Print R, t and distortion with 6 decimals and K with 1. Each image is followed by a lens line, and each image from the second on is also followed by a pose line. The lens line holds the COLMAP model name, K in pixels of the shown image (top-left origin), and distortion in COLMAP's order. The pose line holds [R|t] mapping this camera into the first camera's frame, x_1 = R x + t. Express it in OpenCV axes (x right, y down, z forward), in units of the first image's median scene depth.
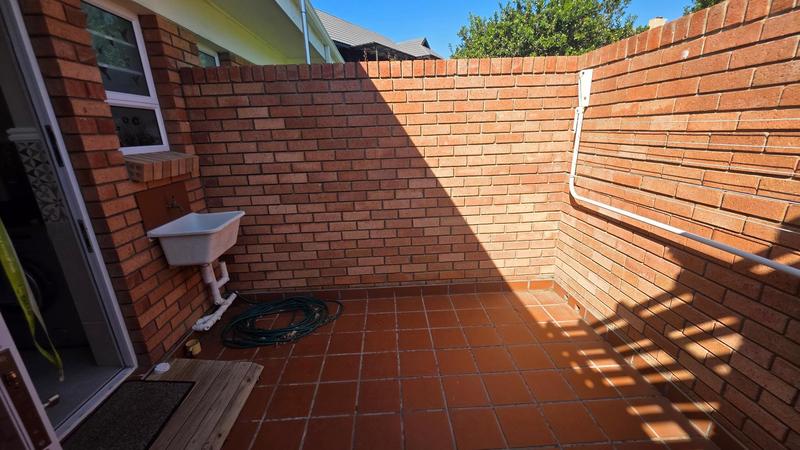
lens RADIAL K [[323.1, 0, 402.4], [0, 323.1, 225.9], [0, 0, 1]] dist [0.004999, -0.000942]
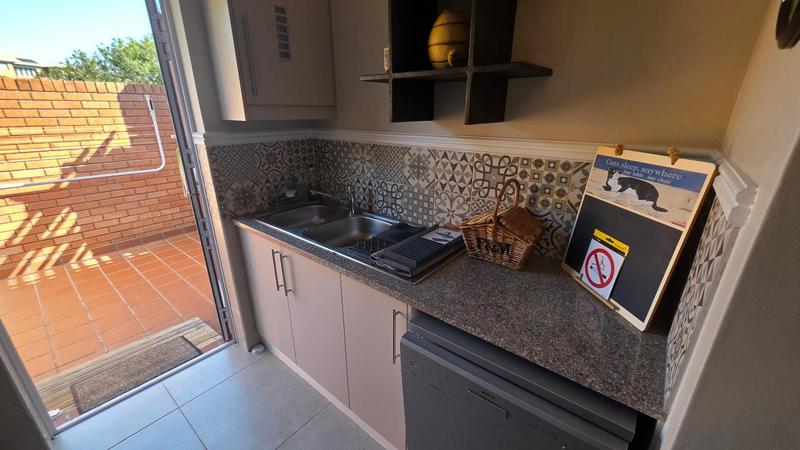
lens RADIAL K [[323.1, 0, 401.2], [0, 323.1, 225.7], [0, 0, 1]] dist [0.004999, -0.000942]
pose [[-0.729765, -0.201697, 0.653270, -2.184472], [0.226286, 0.830389, 0.509165, -0.255327], [-0.645165, 0.519397, -0.560348, 0.688185]]
